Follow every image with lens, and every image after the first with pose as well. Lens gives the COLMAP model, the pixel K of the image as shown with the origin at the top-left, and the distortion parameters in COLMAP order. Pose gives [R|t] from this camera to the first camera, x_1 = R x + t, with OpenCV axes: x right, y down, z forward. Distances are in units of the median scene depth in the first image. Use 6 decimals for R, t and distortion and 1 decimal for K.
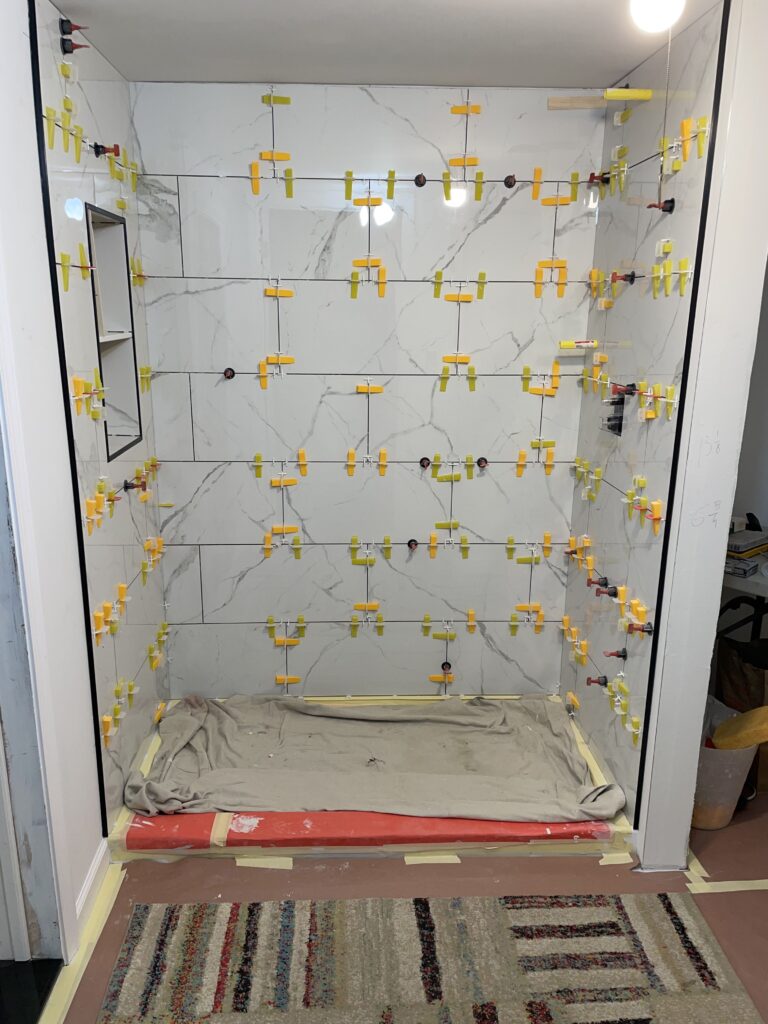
lens RADIAL K [[765.0, 0, 384.0], [0, 765.0, 512.0], [0, 0, 1]] dist [0.048711, -0.003644]
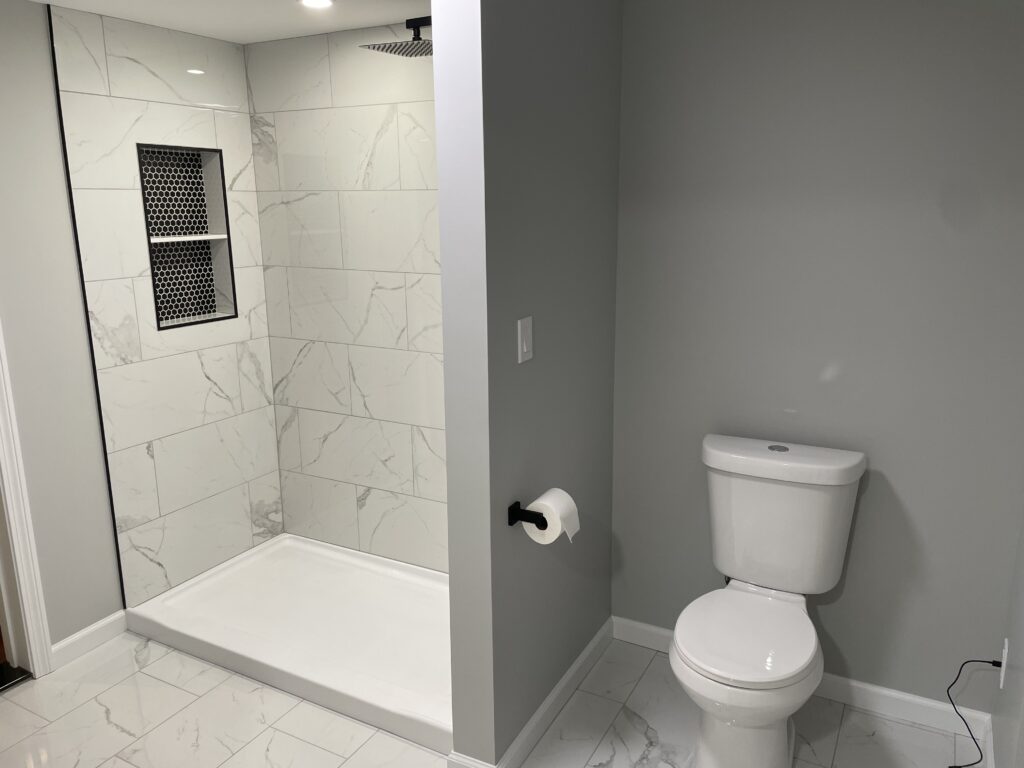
lens RADIAL K [[765.0, 0, 513.7], [0, 765.0, 378.7], [0, 0, 1]] dist [0.048711, -0.003644]
pose [[0.857947, 0.099505, -0.504009, 0.690050], [-0.116683, 0.993166, -0.002546, -0.040849], [0.500311, 0.060993, 0.863695, 0.121999]]
